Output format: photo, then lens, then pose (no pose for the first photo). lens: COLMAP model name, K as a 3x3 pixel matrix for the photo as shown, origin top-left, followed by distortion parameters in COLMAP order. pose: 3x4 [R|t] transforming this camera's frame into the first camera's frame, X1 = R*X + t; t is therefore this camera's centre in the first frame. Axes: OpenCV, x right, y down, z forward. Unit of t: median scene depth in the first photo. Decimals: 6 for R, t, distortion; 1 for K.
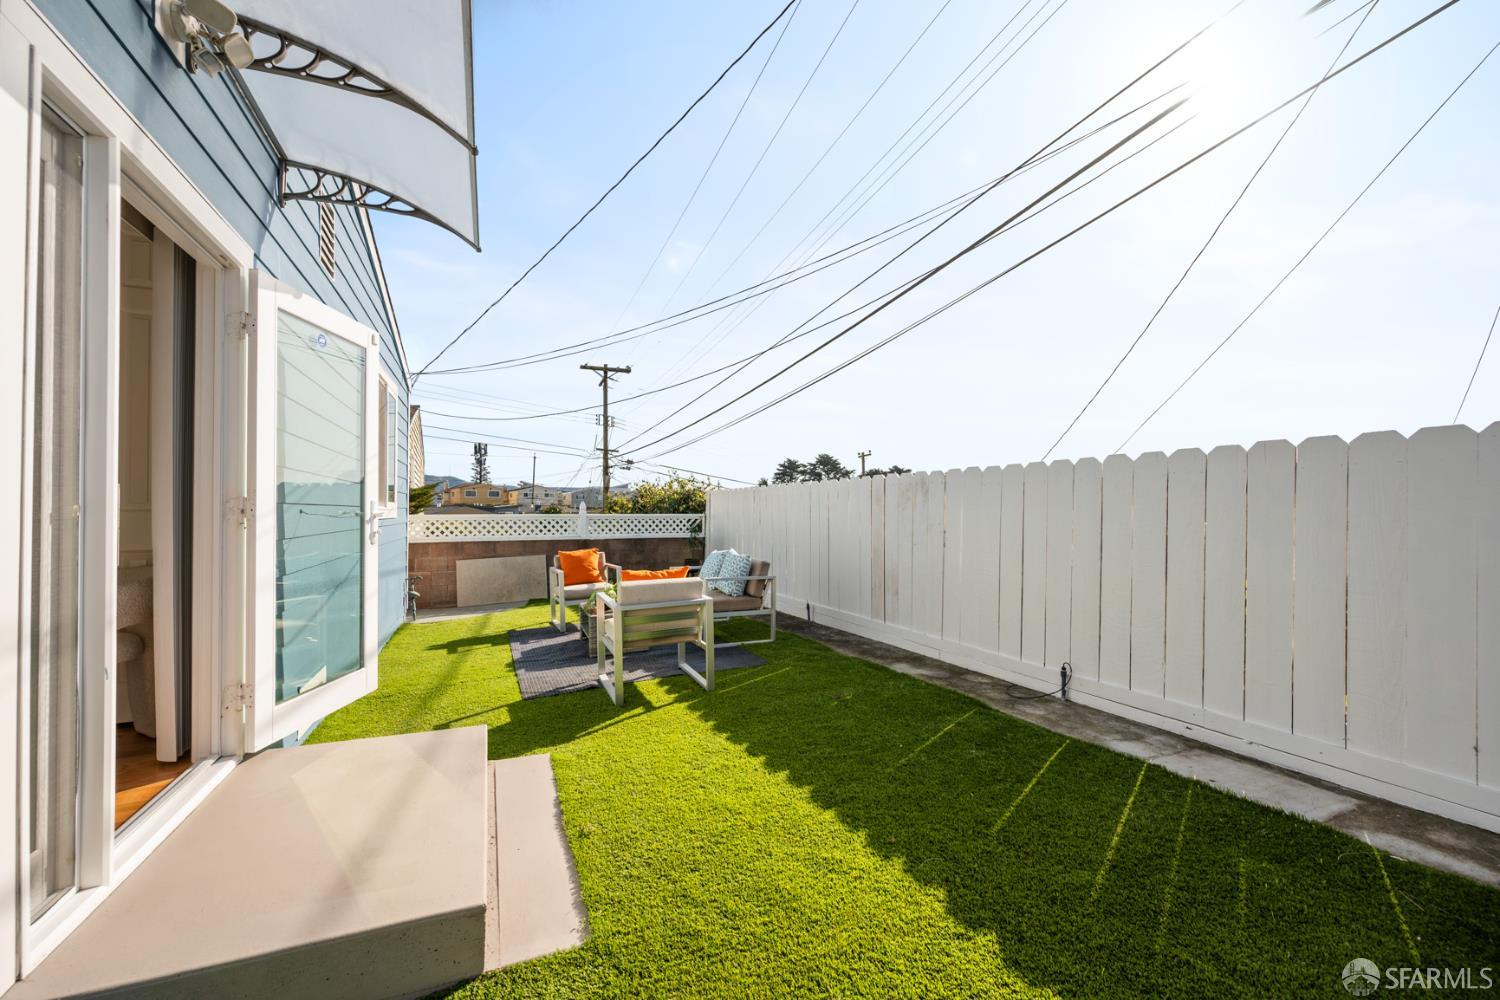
lens RADIAL K [[600.7, 0, 742.9], [0, 600.7, 486.2], [0, 0, 1]] dist [-0.001625, -0.000186]
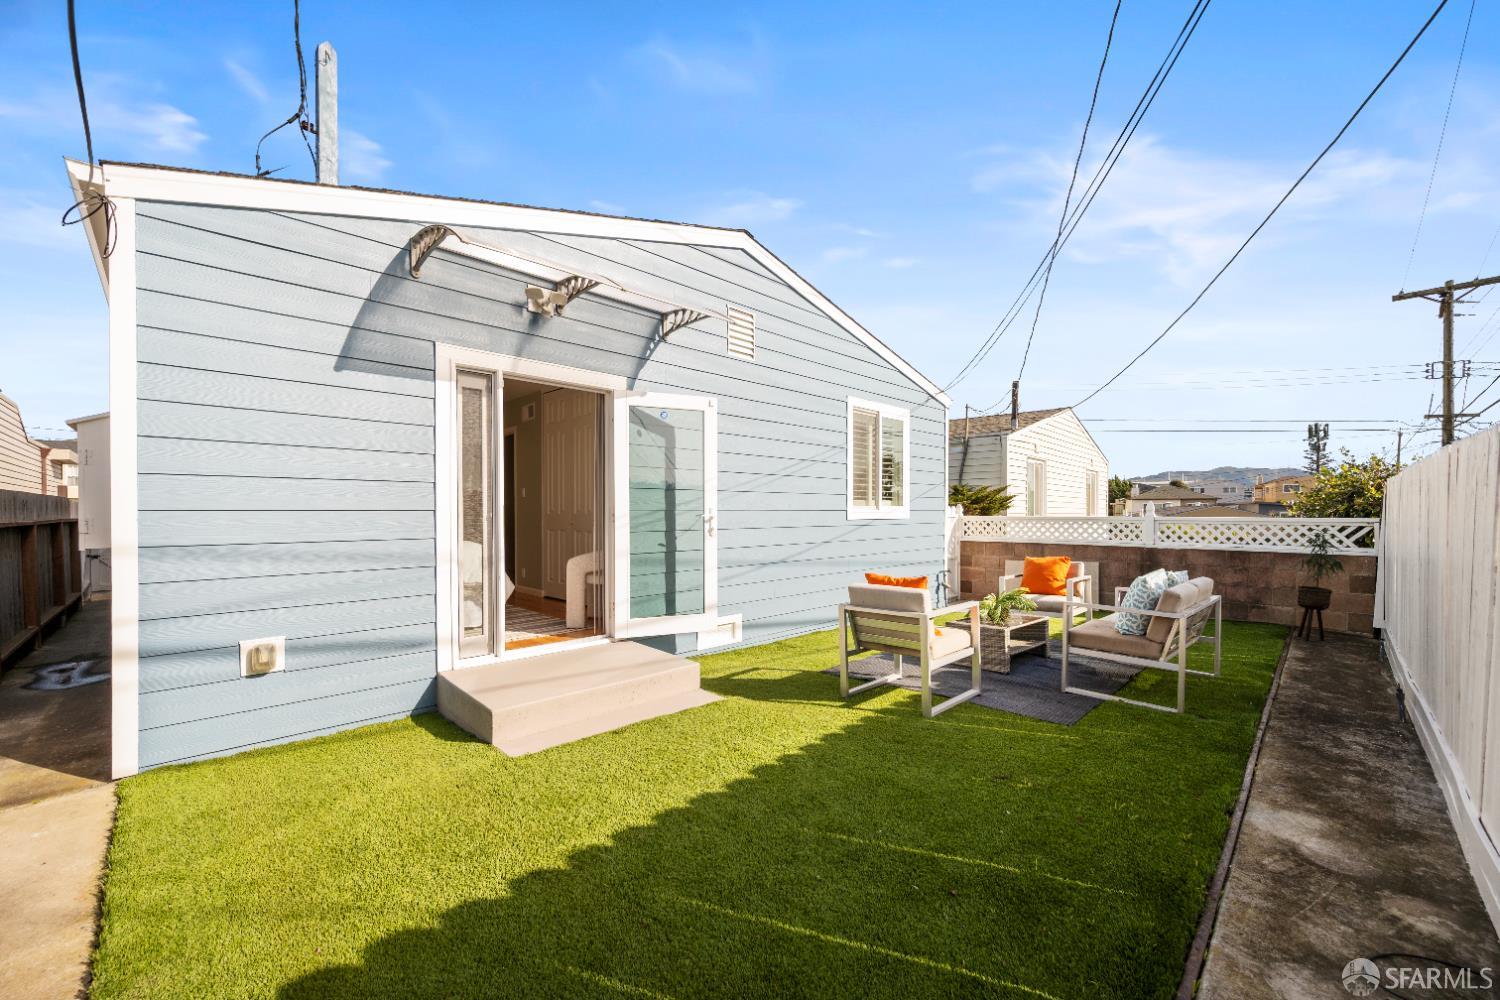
lens RADIAL K [[587.8, 0, 732.9], [0, 587.8, 505.0], [0, 0, 1]] dist [-0.003932, -0.000329]
pose [[0.328534, -0.008422, -0.944455, 0.579227], [0.039783, 0.999196, 0.004929, 0.007469], [0.943654, -0.039193, 0.328605, 0.383688]]
